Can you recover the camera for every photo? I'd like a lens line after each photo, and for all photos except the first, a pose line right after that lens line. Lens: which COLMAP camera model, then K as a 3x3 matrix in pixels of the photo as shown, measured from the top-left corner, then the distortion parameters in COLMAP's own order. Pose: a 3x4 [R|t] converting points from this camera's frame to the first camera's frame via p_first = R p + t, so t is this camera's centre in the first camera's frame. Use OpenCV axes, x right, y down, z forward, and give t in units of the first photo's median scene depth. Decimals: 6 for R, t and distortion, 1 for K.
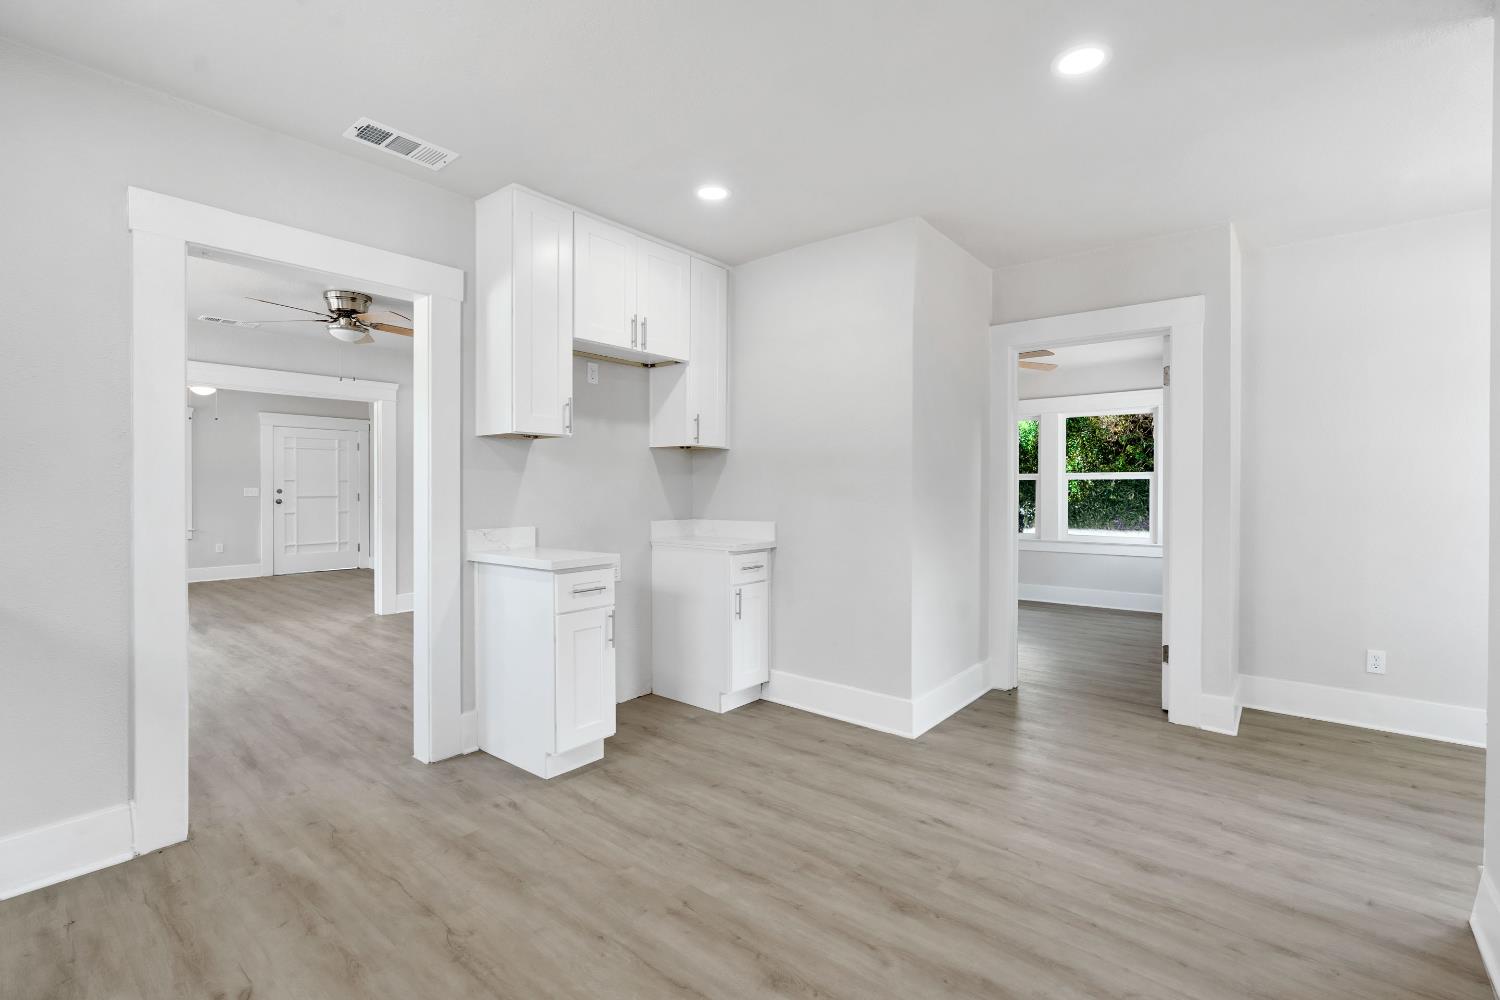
lens RADIAL K [[674.6, 0, 750.0], [0, 674.6, 500.0], [0, 0, 1]] dist [0.015955, -0.000438]
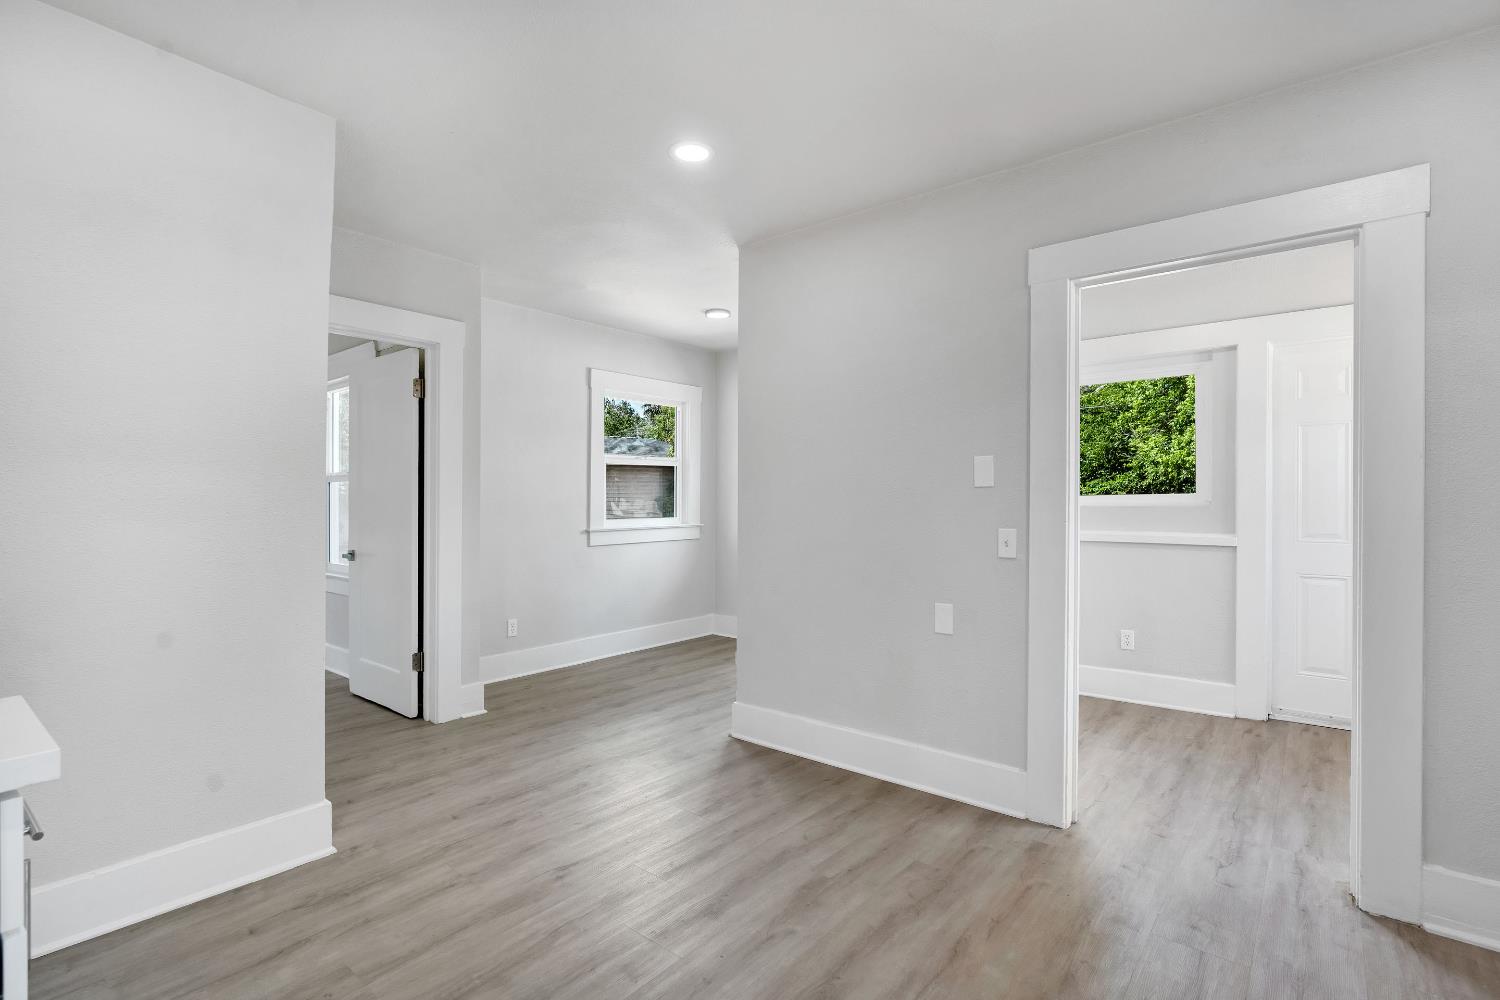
lens RADIAL K [[708.0, 0, 750.0], [0, 708.0, 500.0], [0, 0, 1]] dist [0.001205, 0.000446]
pose [[-0.007598, -0.001292, 0.999970, -0.525692], [0.012331, 0.999923, 0.001385, -0.011912], [-0.999895, 0.012341, -0.007582, 0.591879]]
